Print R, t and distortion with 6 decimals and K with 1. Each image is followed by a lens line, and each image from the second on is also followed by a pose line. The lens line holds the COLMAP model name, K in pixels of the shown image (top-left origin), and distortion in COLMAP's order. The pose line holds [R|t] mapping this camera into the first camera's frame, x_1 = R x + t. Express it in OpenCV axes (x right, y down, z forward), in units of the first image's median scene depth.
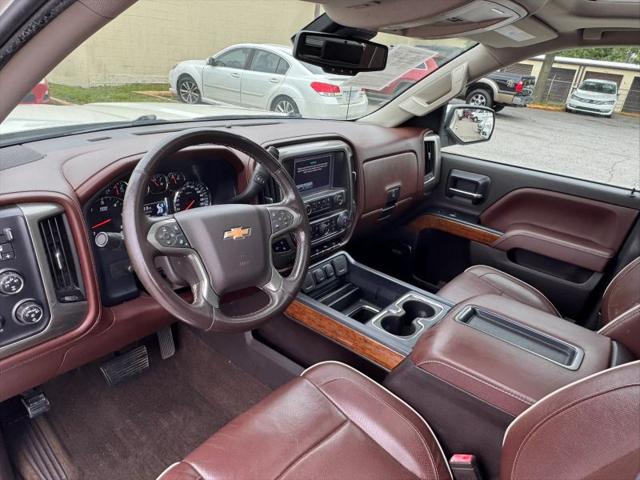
lens RADIAL K [[439.5, 0, 288.1], [0, 439.5, 239.4], [0, 0, 1]] dist [-0.000478, -0.000986]
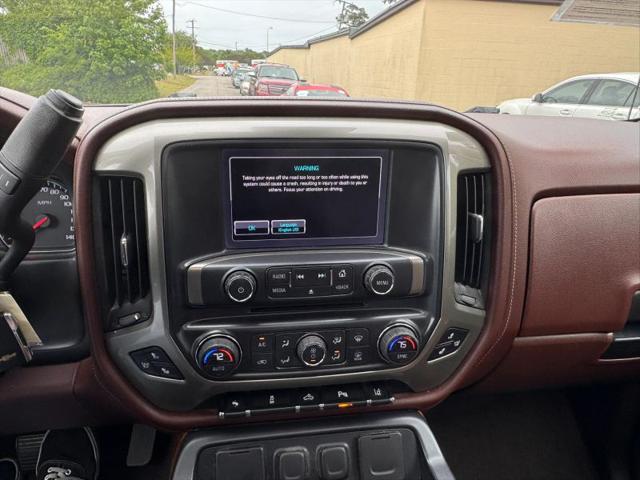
lens RADIAL K [[439.5, 0, 288.1], [0, 439.5, 239.4], [0, 0, 1]] dist [-0.000478, -0.000986]
pose [[0.764615, 0.156581, -0.625177, 0.252770], [-0.217191, 0.975899, -0.021211, -0.091546], [0.606788, 0.152000, 0.780195, 0.622305]]
